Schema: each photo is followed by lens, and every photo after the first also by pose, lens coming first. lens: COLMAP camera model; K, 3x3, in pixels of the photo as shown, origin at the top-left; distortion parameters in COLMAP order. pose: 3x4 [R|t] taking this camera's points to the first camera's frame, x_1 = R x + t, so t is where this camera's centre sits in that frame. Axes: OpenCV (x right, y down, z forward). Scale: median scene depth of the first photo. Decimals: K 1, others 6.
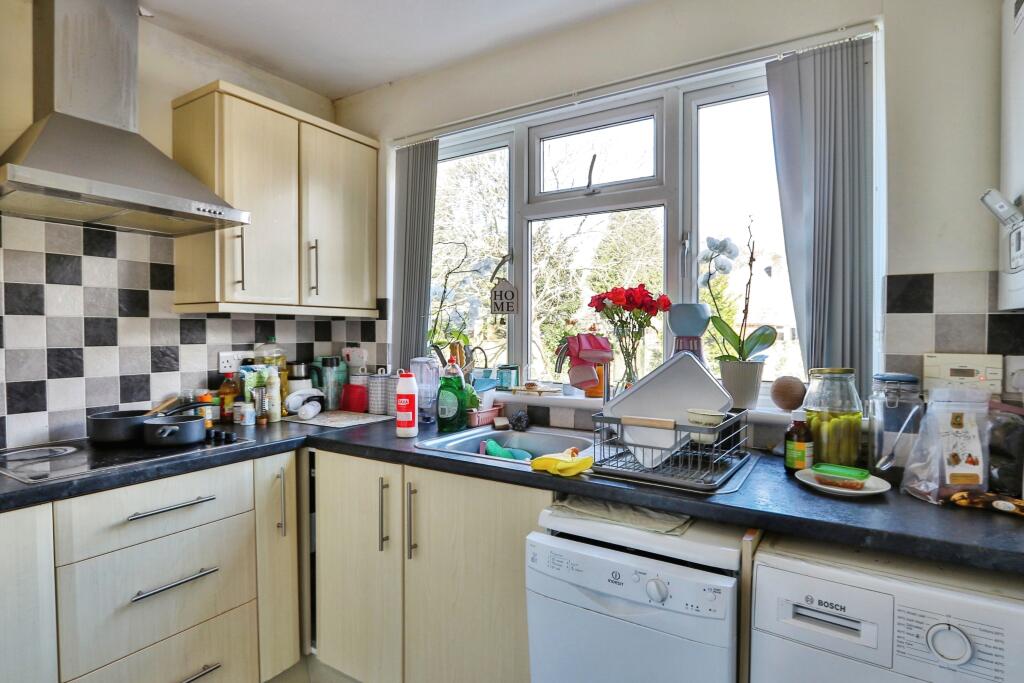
lens RADIAL K [[542.5, 0, 510.1], [0, 542.5, 342.9], [0, 0, 1]] dist [-0.017854, 0.000639]
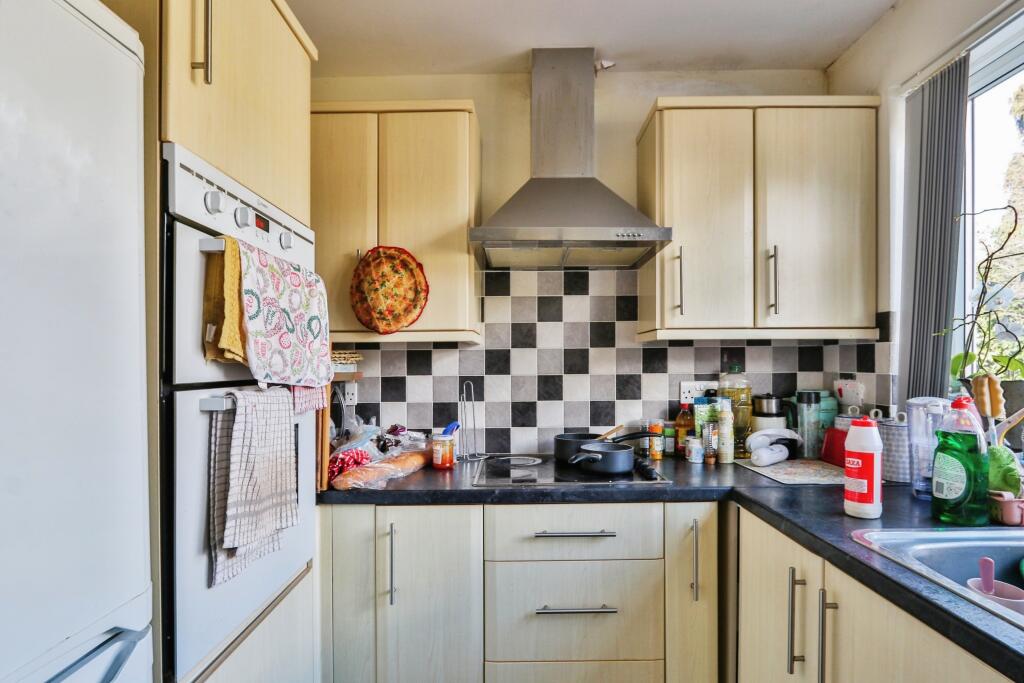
lens RADIAL K [[542.5, 0, 518.0], [0, 542.5, 364.3], [0, 0, 1]] dist [-0.017854, 0.000639]
pose [[0.535342, -0.001824, -0.844633, 0.132942], [-0.008551, 0.999935, -0.007579, -0.004578], [0.844592, 0.011280, 0.535292, 0.270731]]
